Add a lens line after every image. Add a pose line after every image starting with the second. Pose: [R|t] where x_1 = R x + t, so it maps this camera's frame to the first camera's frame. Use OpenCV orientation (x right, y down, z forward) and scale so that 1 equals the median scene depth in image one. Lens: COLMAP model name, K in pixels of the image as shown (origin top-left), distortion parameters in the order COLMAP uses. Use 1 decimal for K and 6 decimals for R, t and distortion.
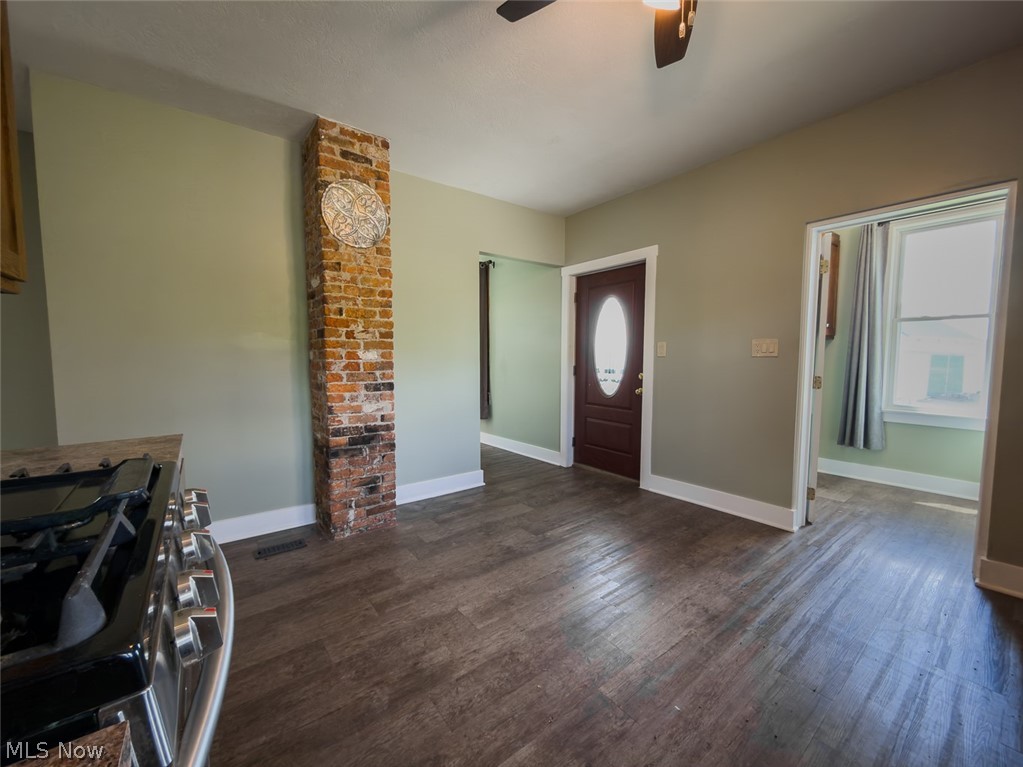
lens RADIAL K [[409.1, 0, 511.5], [0, 409.1, 383.5], [0, 0, 1]] dist [0.001045, 0.000155]
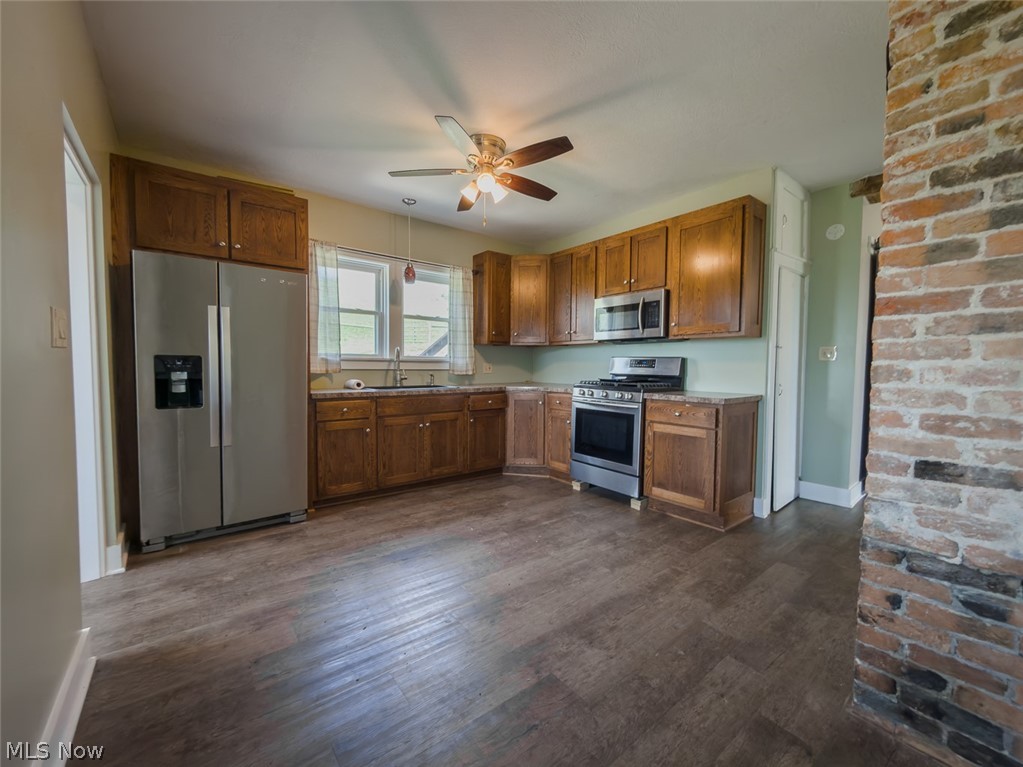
lens RADIAL K [[409.1, 0, 511.5], [0, 409.1, 383.5], [0, 0, 1]] dist [0.001045, 0.000155]
pose [[-0.999772, -0.010046, -0.018819, 0.182659], [-0.012140, 0.993330, 0.114663, -0.117467], [0.017542, 0.114865, -0.993226, 2.110839]]
